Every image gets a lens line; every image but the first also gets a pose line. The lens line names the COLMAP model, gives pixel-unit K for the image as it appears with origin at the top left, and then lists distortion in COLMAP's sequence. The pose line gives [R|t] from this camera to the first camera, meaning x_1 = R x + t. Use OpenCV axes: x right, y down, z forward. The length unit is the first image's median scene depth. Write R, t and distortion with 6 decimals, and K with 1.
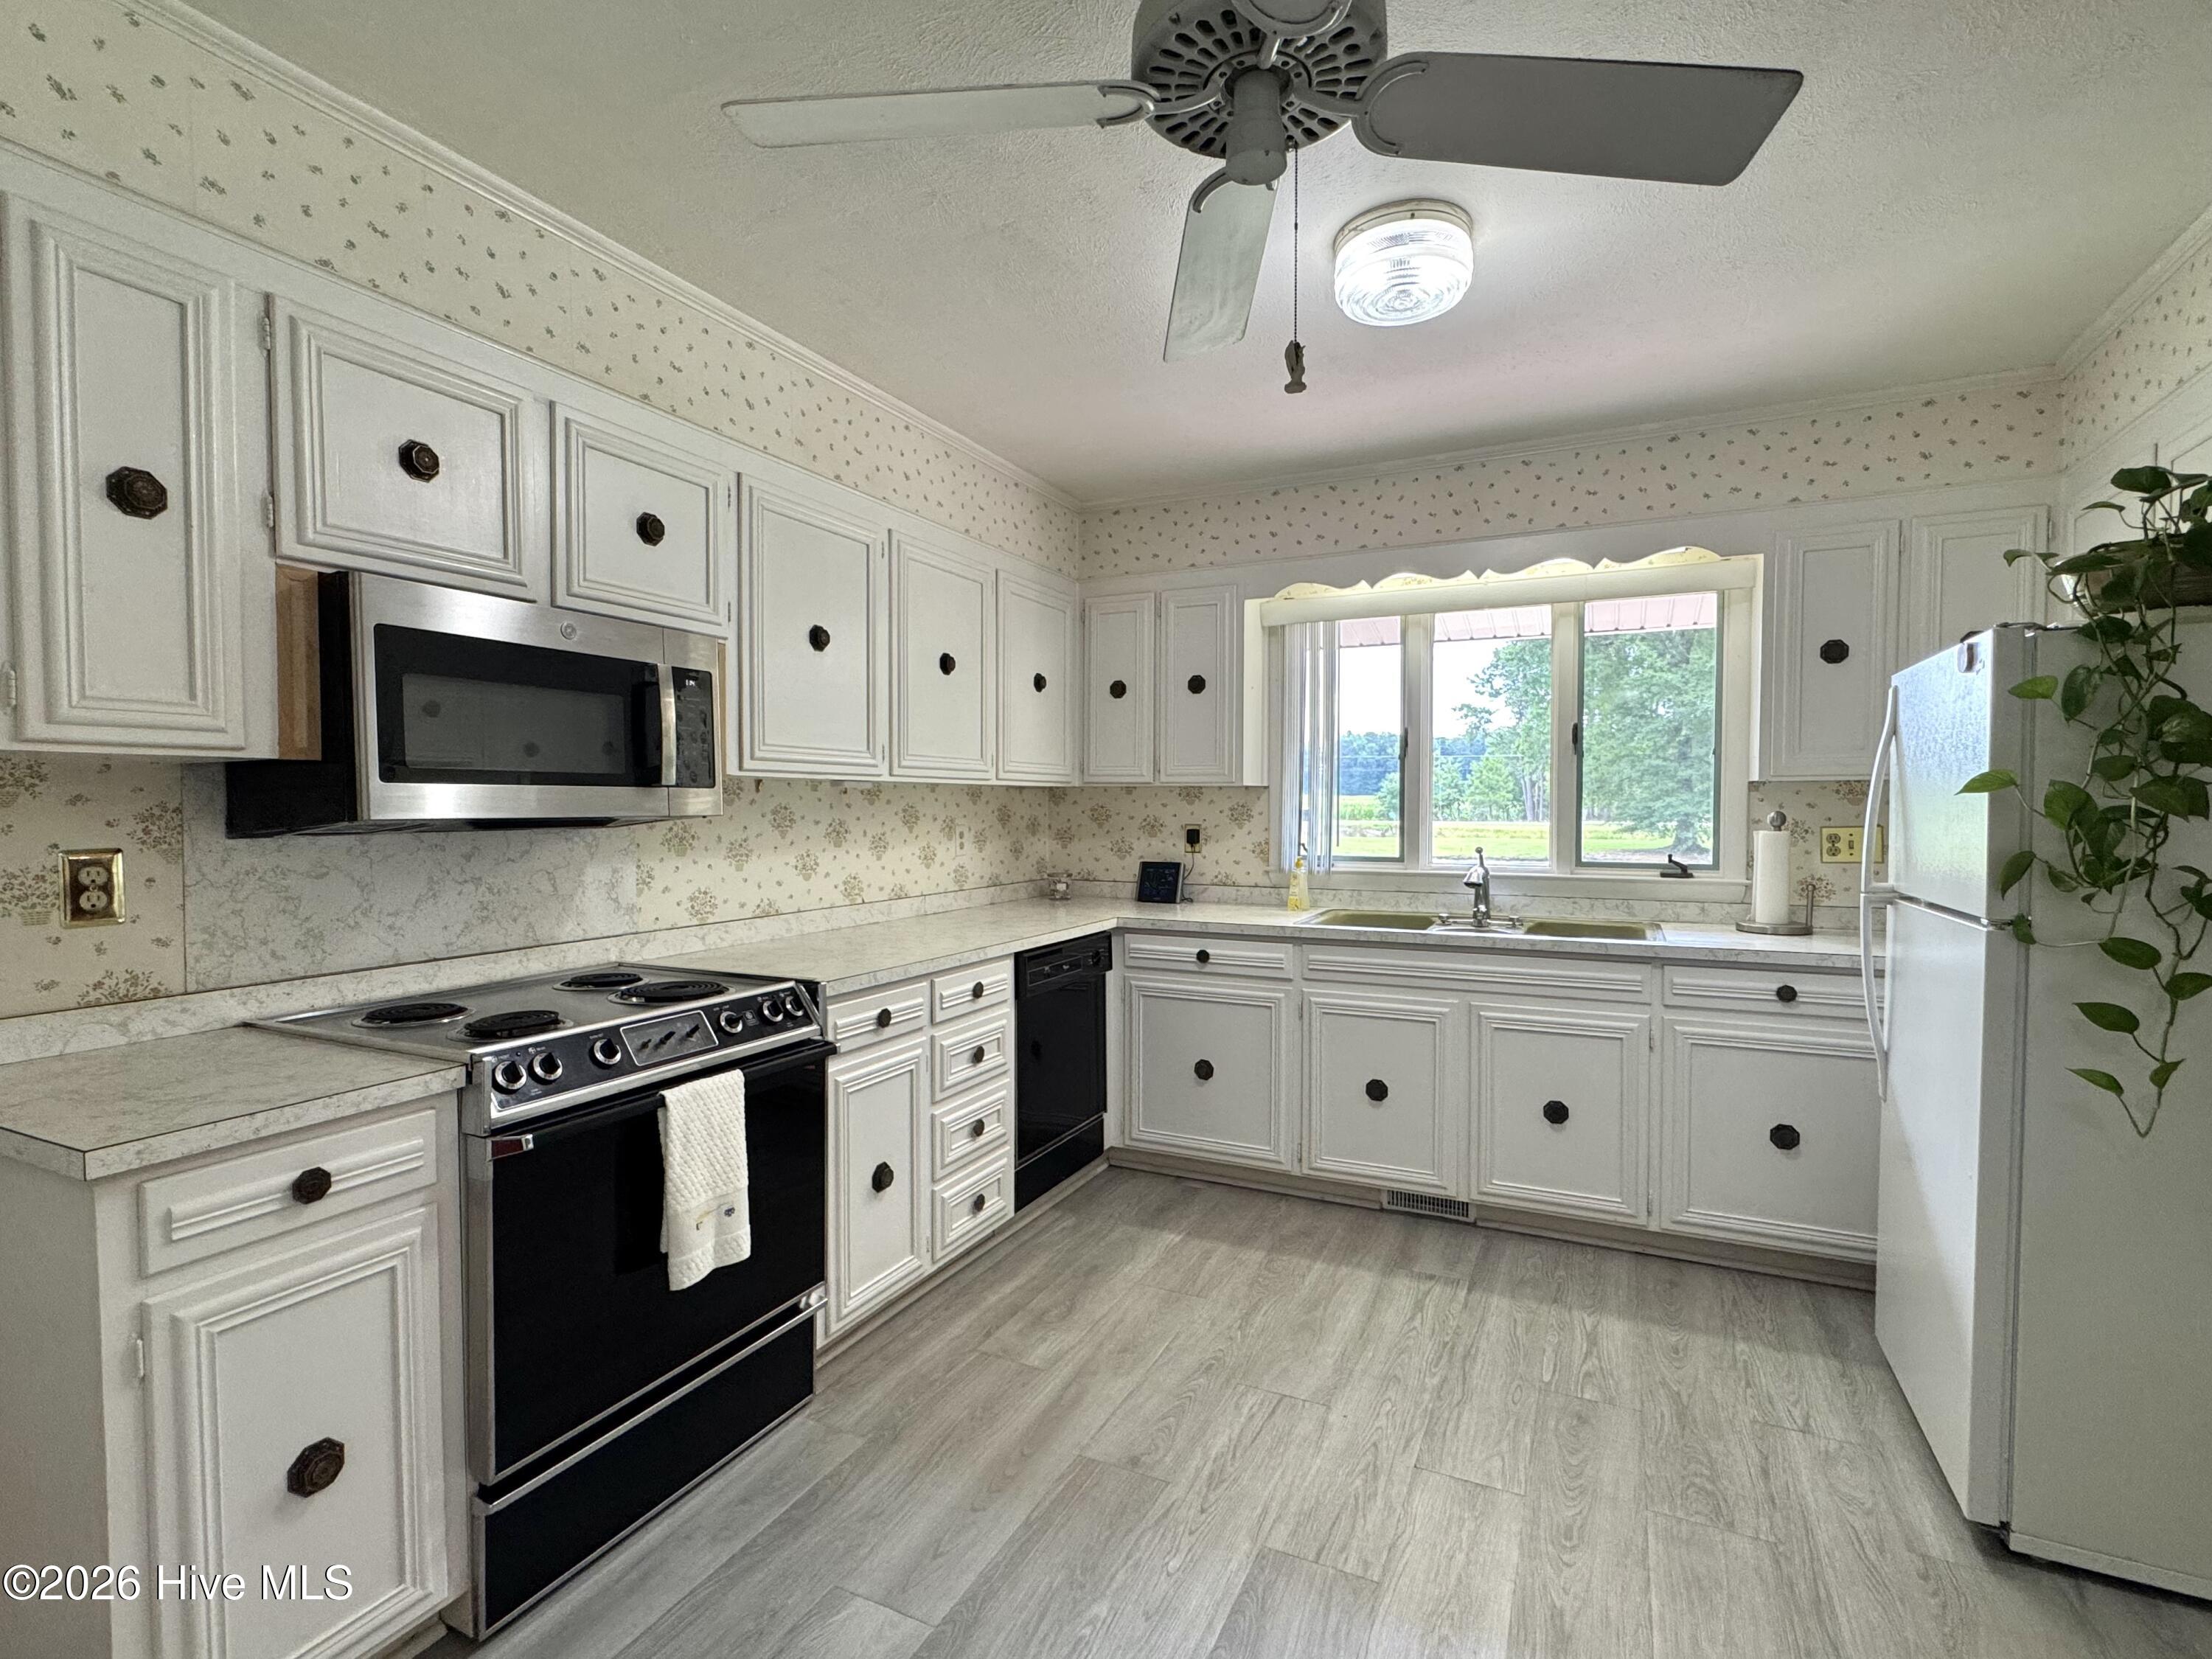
lens RADIAL K [[1044.6, 0, 1107.0], [0, 1044.6, 832.0], [0, 0, 1]] dist [-0.000458, -0.000028]
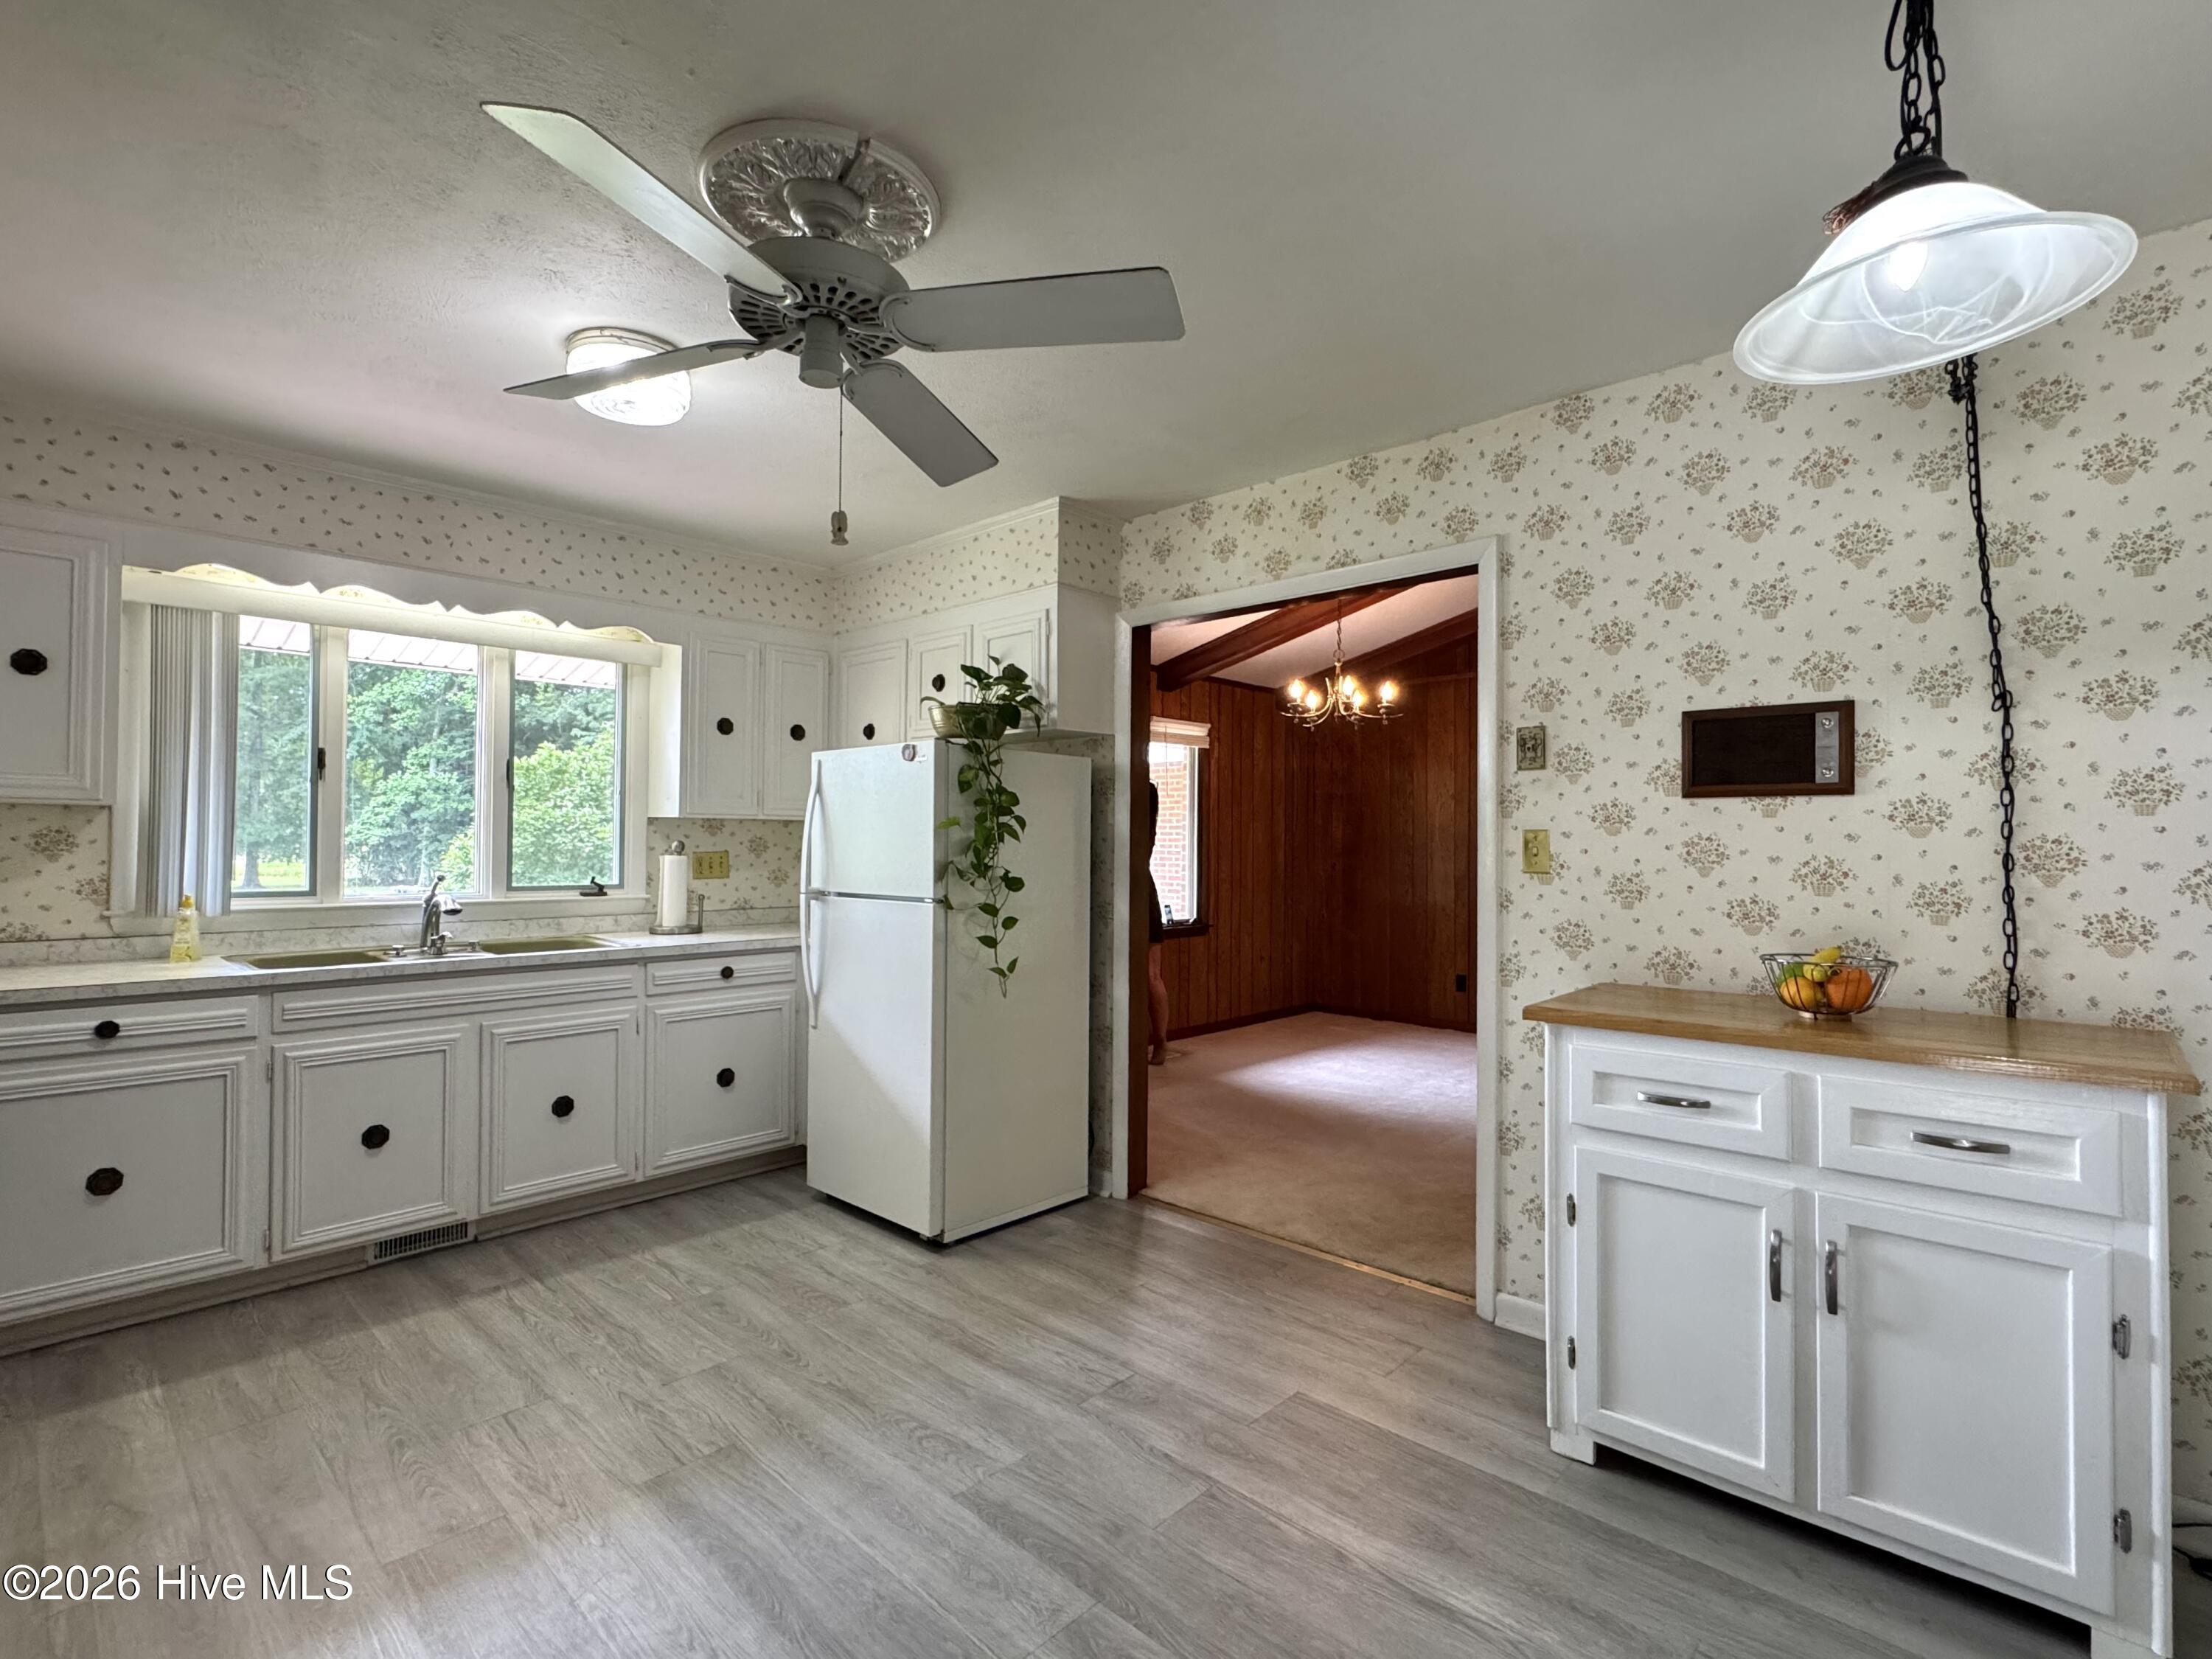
lens RADIAL K [[1044.6, 0, 1102.2], [0, 1044.6, 831.3], [0, 0, 1]] dist [-0.000458, -0.000028]
pose [[0.305736, 0.013072, 0.952027, -0.452816], [0.018812, 0.999628, -0.019767, 0.004778], [-0.951931, 0.023953, 0.305376, 0.092162]]
